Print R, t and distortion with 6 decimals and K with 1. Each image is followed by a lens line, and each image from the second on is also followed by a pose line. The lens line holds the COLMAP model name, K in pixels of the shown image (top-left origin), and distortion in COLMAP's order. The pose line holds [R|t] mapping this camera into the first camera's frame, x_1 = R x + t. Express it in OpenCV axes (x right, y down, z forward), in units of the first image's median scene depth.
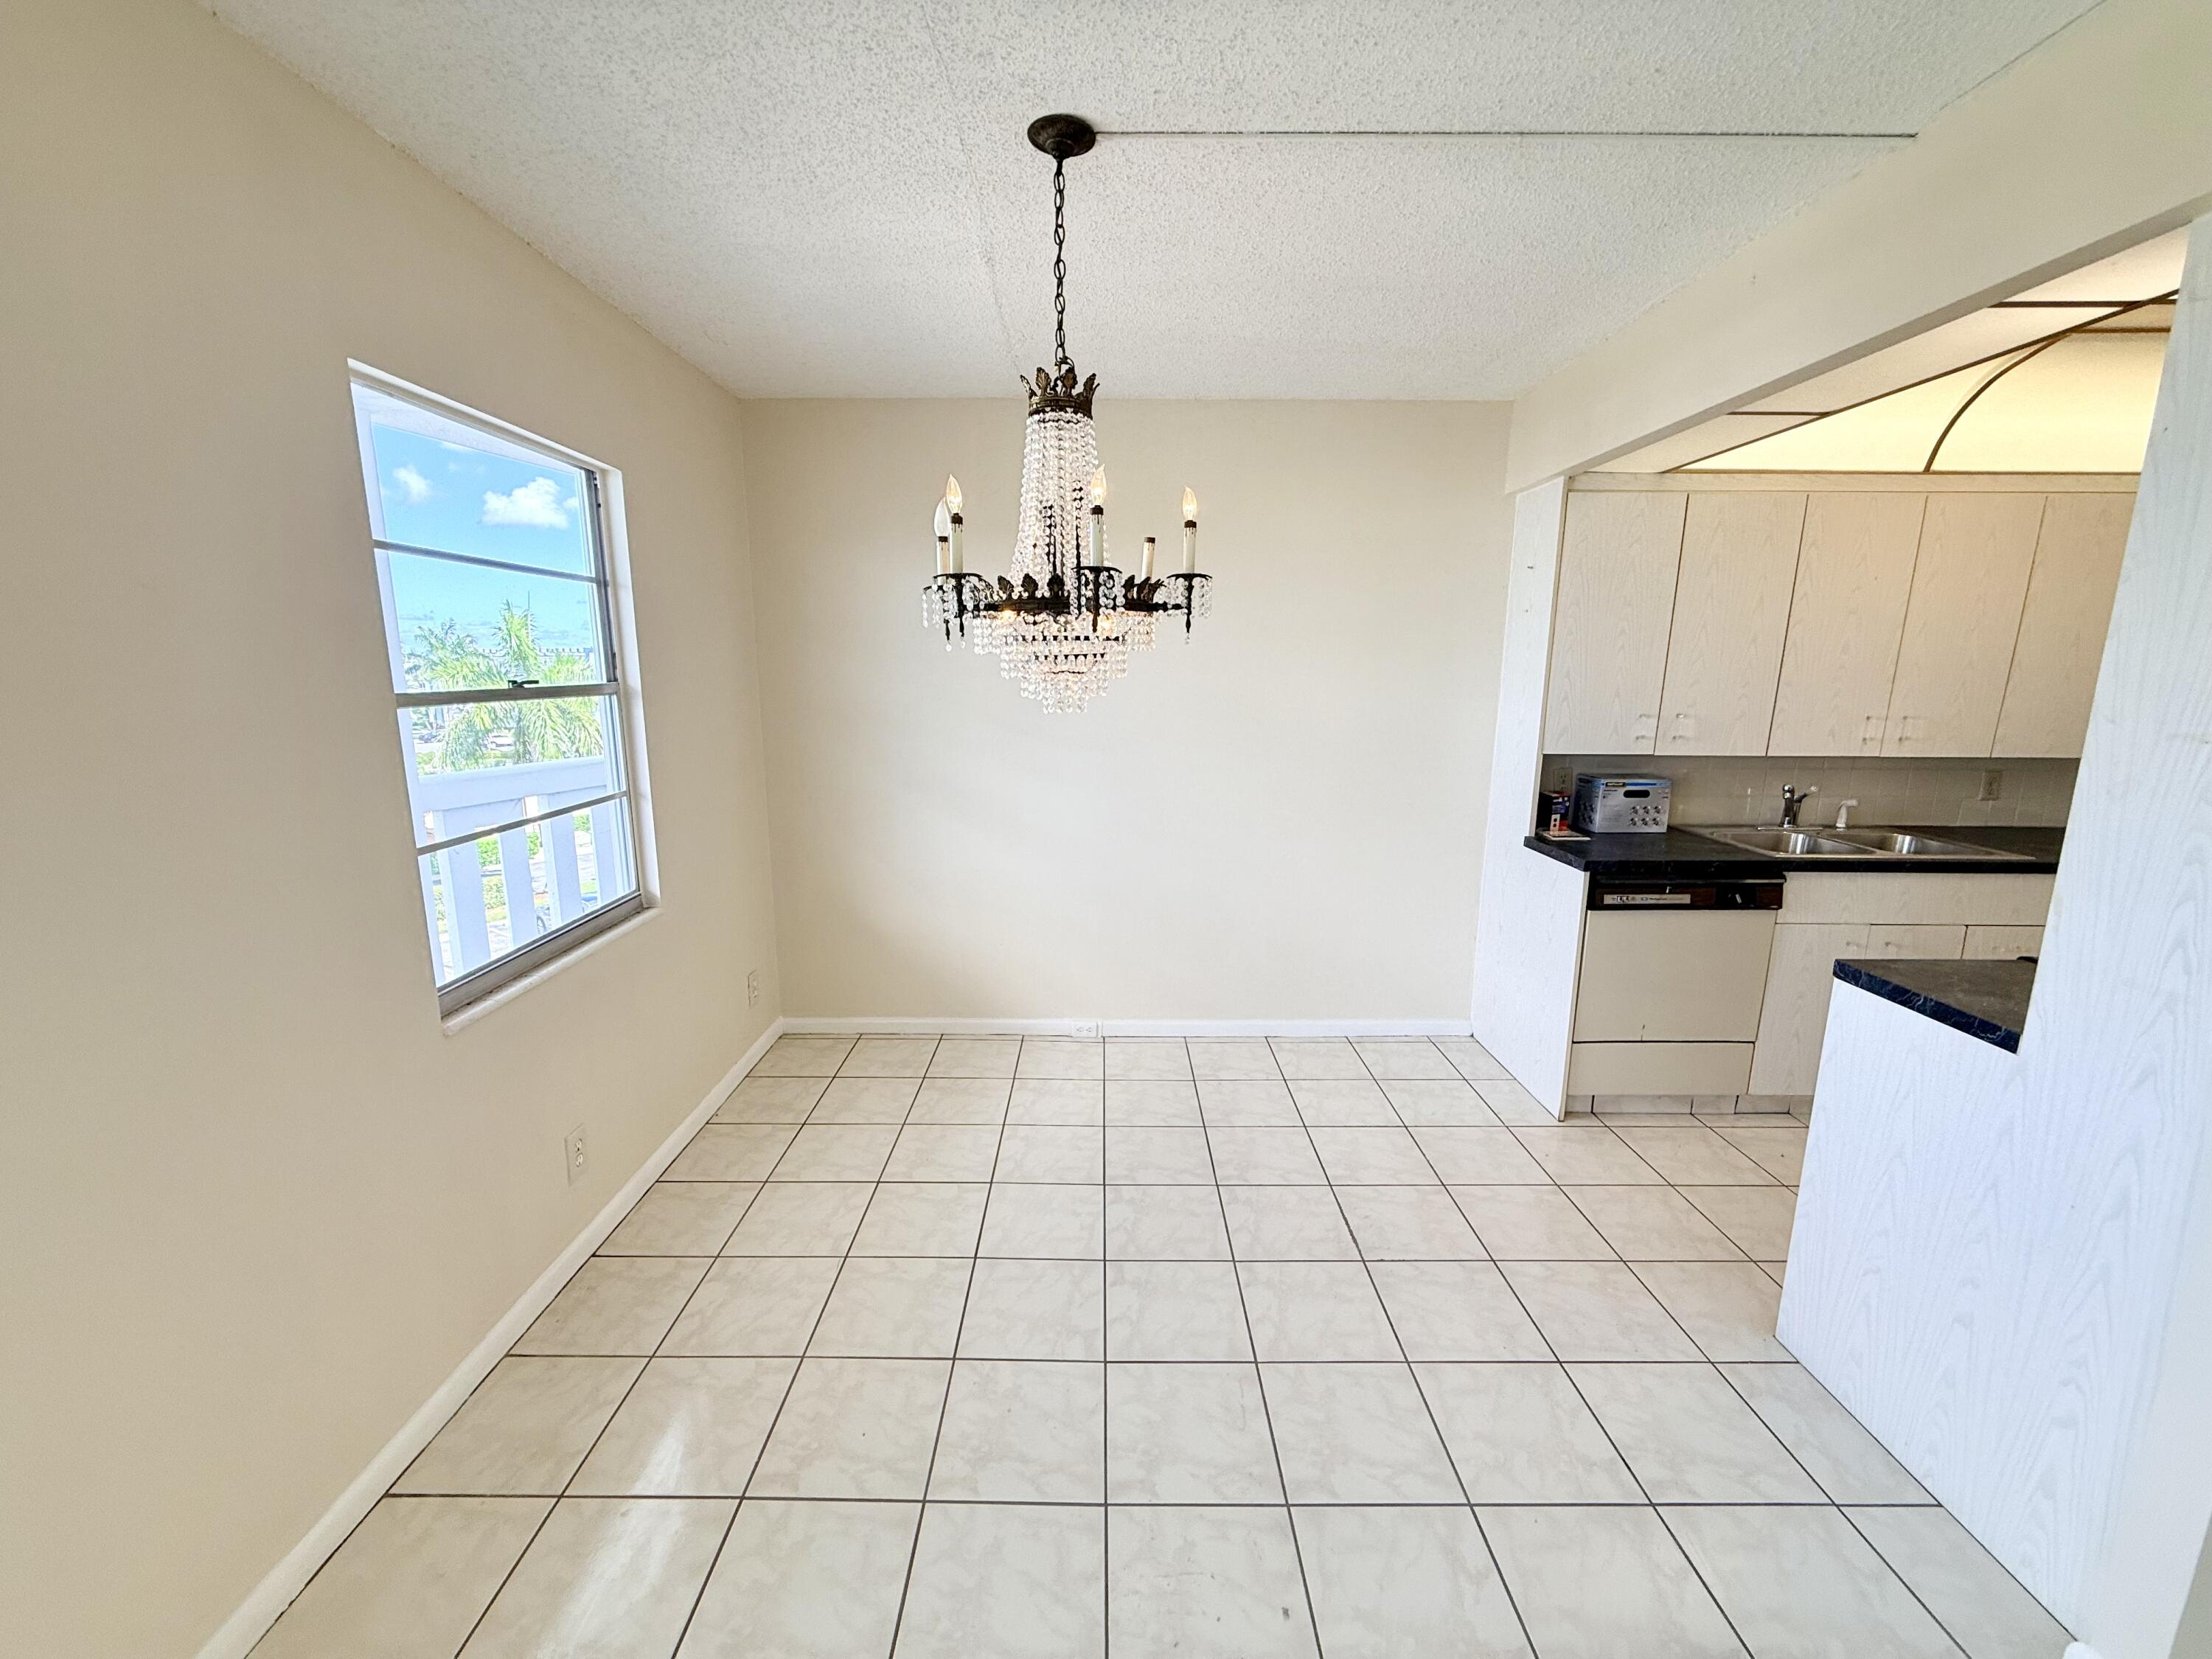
lens RADIAL K [[885.3, 0, 1099.6], [0, 885.3, 831.0], [0, 0, 1]] dist [0.001005, -0.000107]
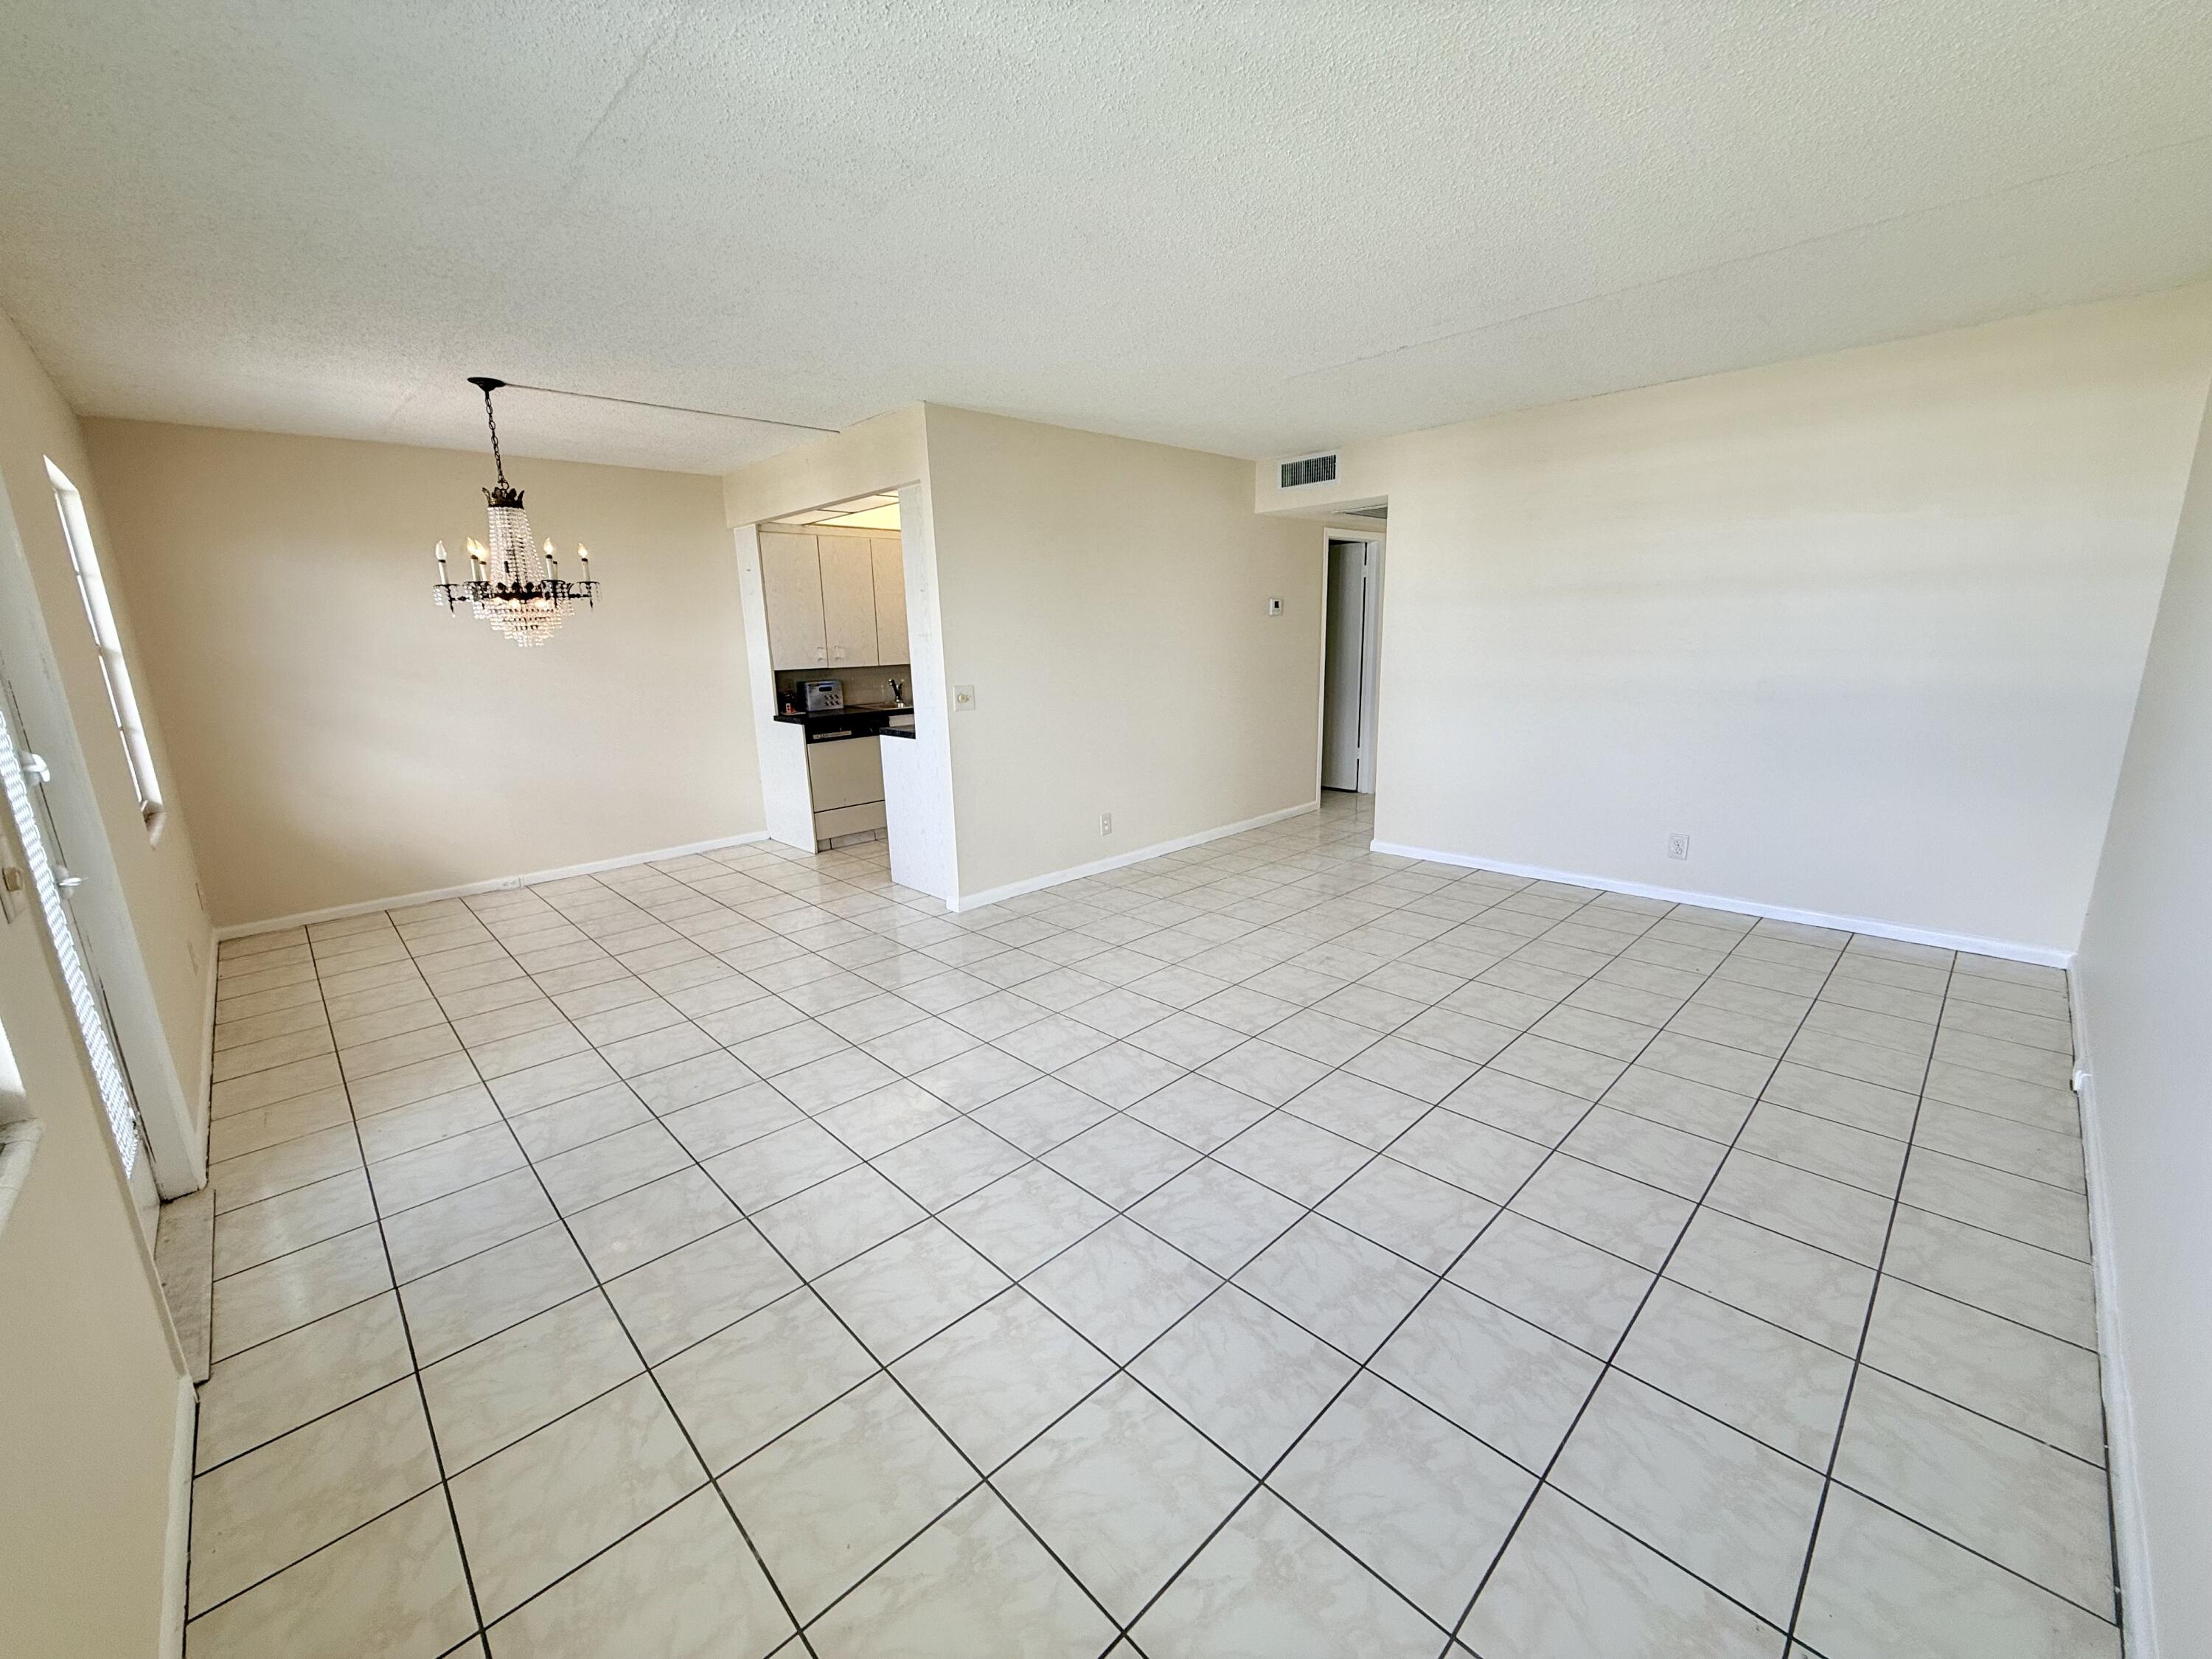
lens RADIAL K [[885.3, 0, 1103.0], [0, 885.3, 834.8], [0, 0, 1]] dist [0.001005, -0.000107]
pose [[0.720528, -0.177125, 0.670422, -0.341192], [0.152791, 0.983618, 0.095661, 0.194197], [-0.676383, 0.033508, 0.735787, -0.901039]]
